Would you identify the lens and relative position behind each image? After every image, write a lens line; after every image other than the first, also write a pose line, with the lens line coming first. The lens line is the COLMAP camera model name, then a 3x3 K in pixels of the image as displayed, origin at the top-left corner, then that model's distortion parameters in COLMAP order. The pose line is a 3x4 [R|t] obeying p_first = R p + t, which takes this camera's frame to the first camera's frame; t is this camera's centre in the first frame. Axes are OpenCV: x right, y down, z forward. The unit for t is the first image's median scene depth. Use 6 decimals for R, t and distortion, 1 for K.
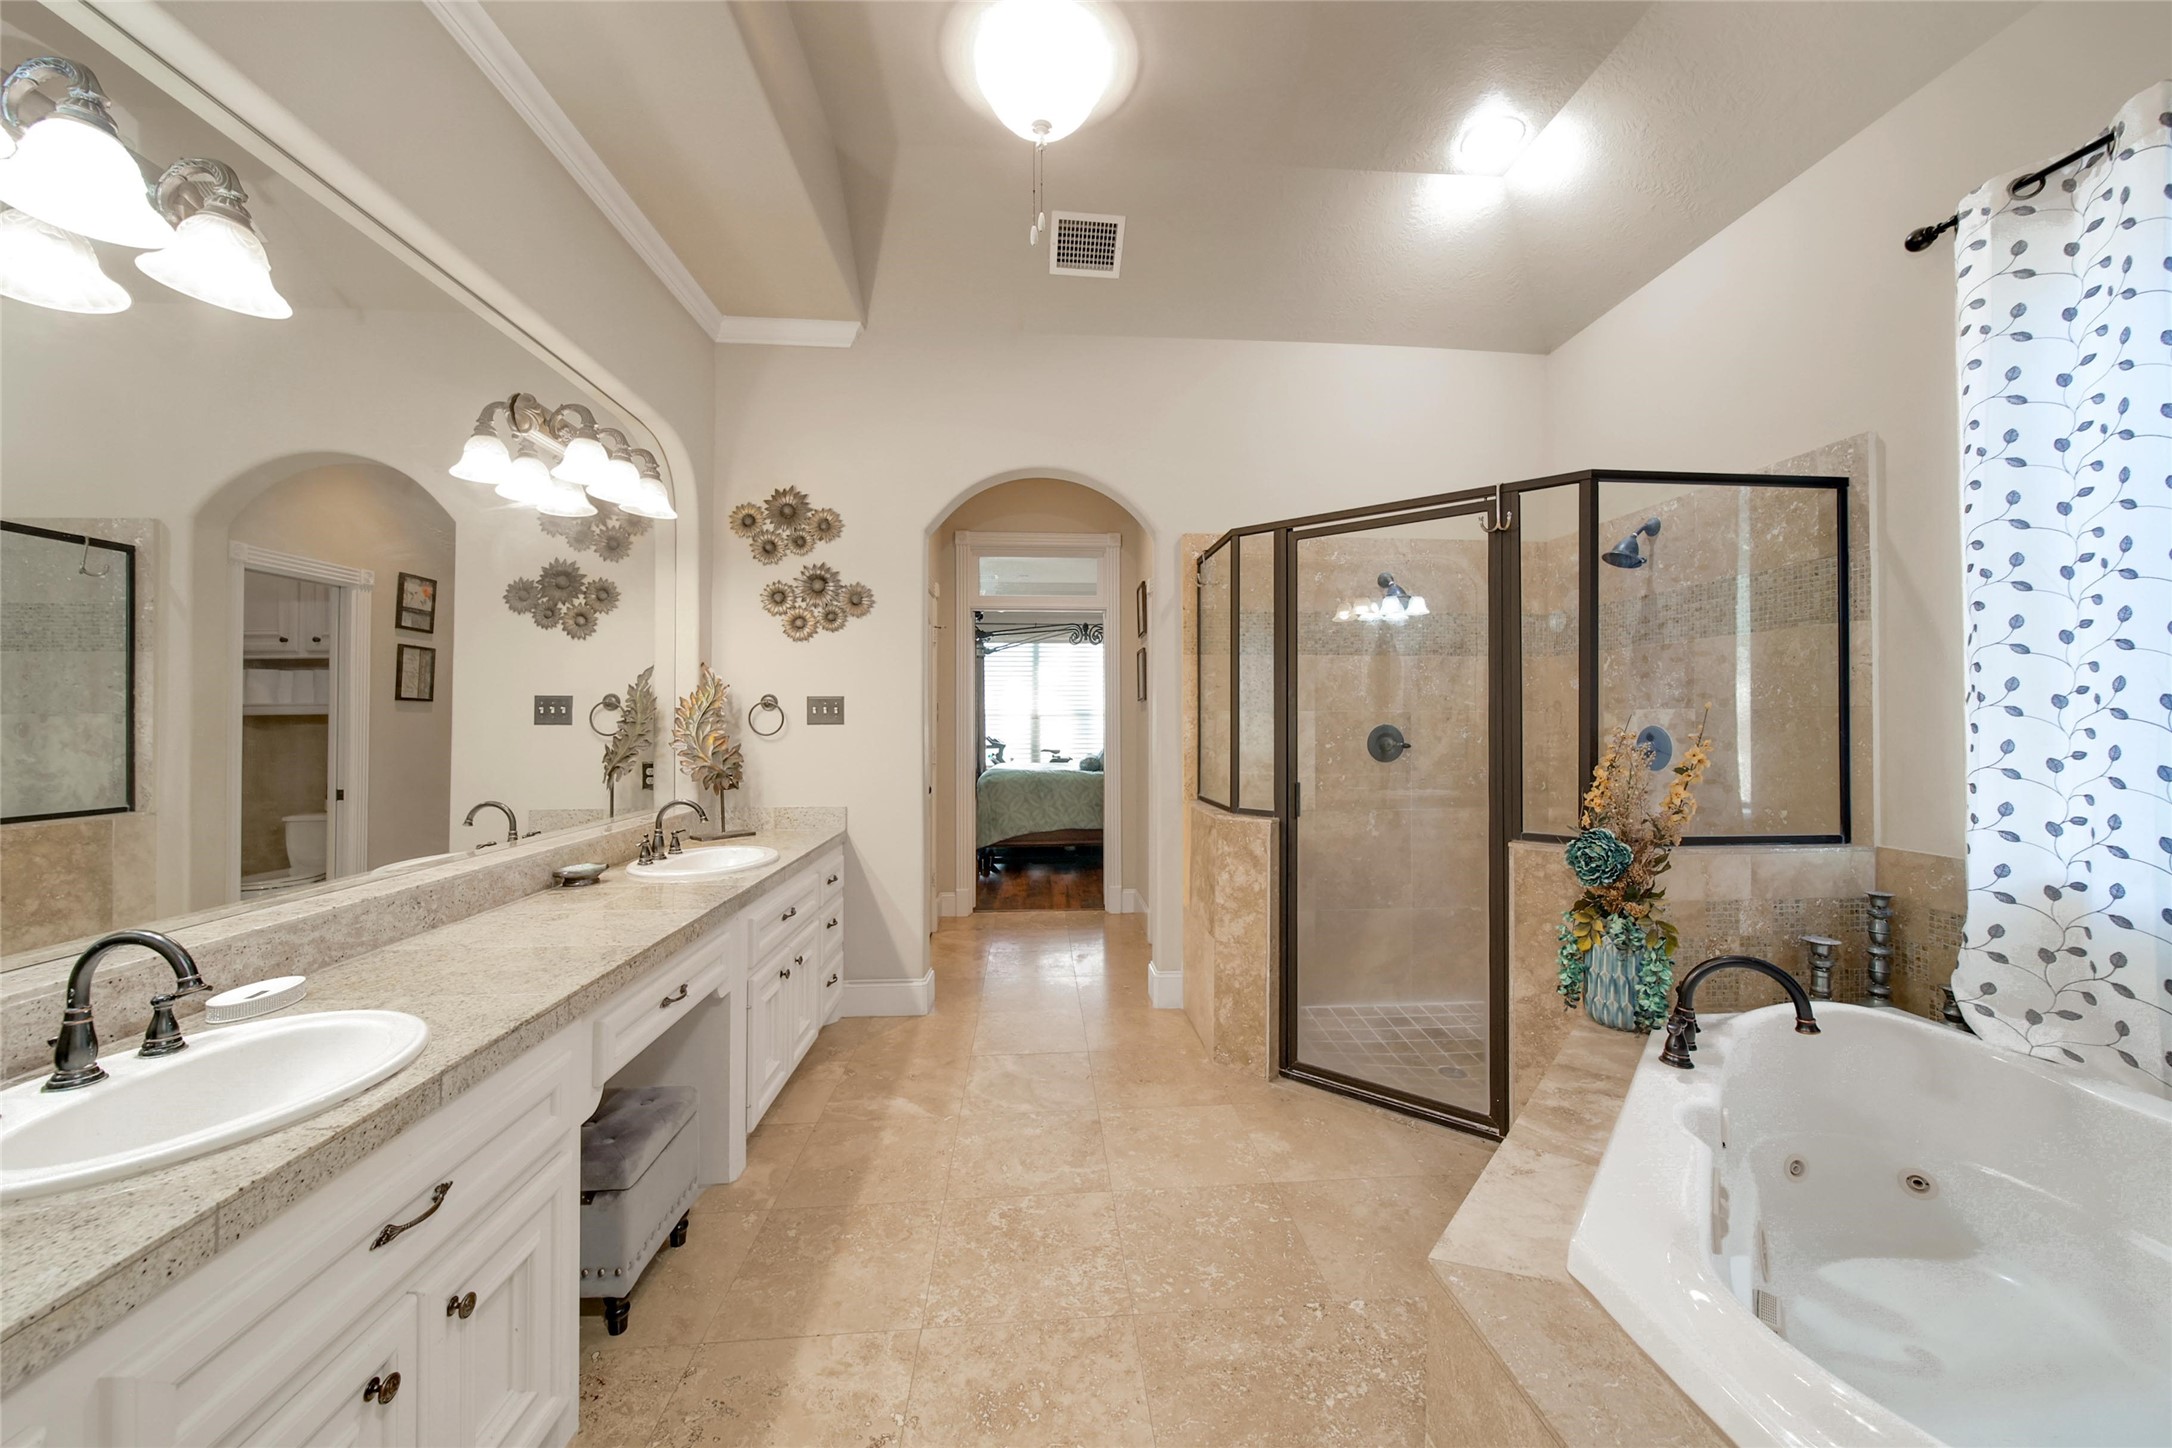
lens RADIAL K [[784.8, 0, 1087.4], [0, 784.8, 712.2], [0, 0, 1]] dist [-0.002536, -0.000130]
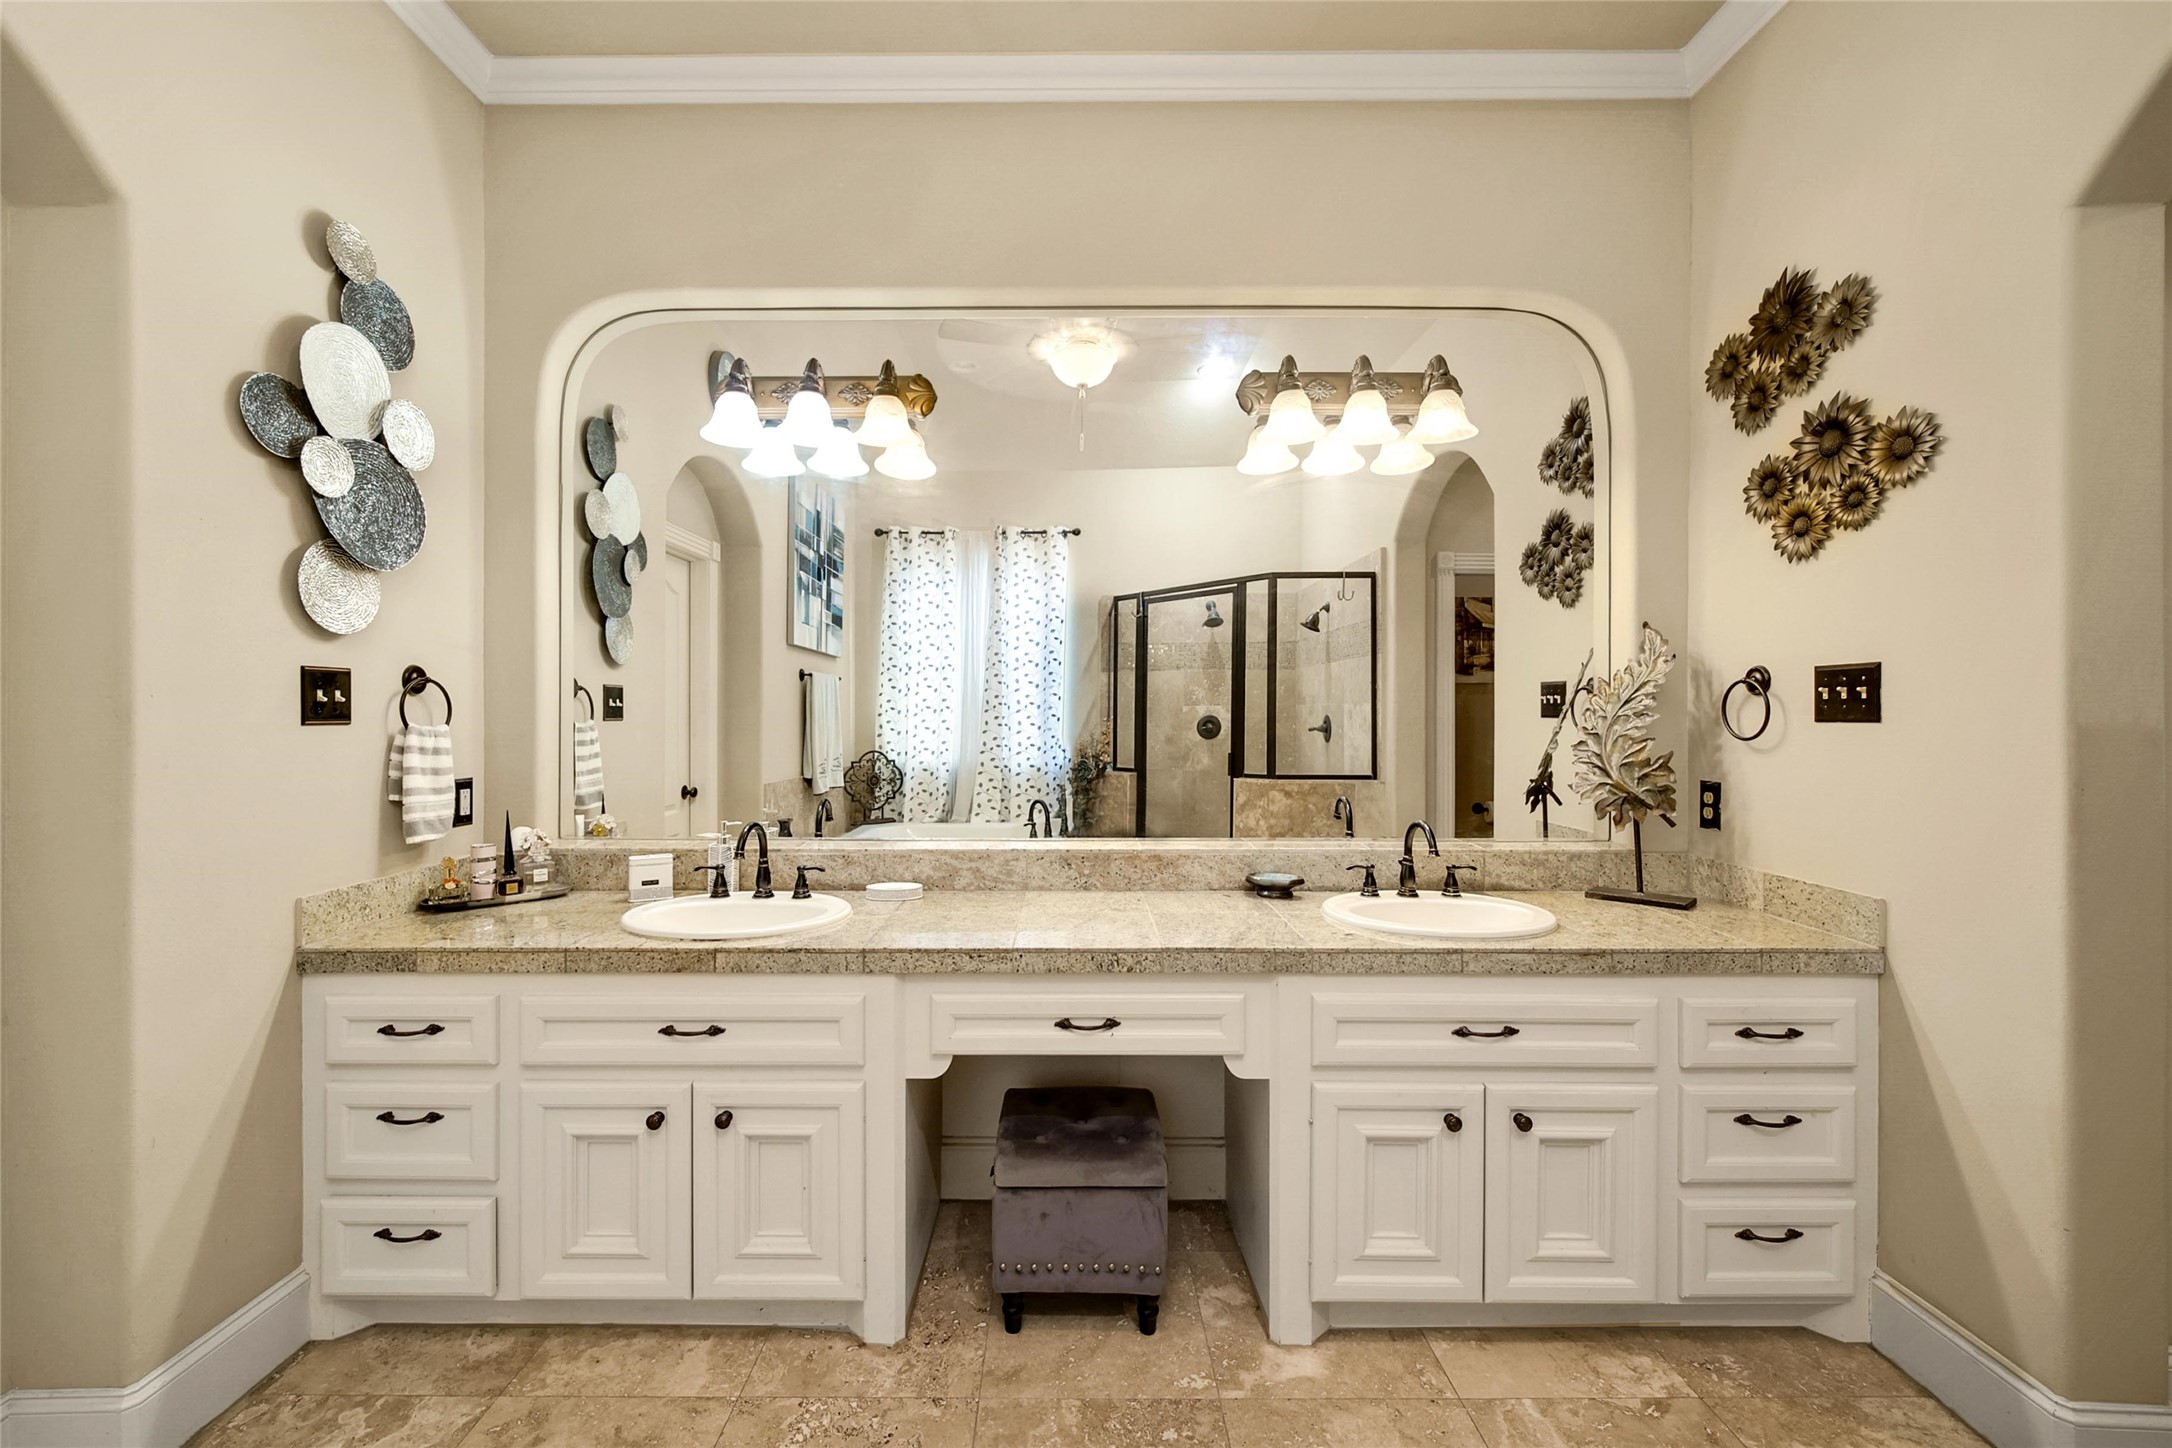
lens RADIAL K [[907.2, 0, 1083.5], [0, 907.2, 698.3], [0, 0, 1]] dist [0.000030, -0.000109]
pose [[-0.069352, -0.006695, -0.997570, 0.306721], [0.008751, 0.999935, -0.007319, 0.001434], [0.997554, -0.009237, -0.069288, 0.664636]]
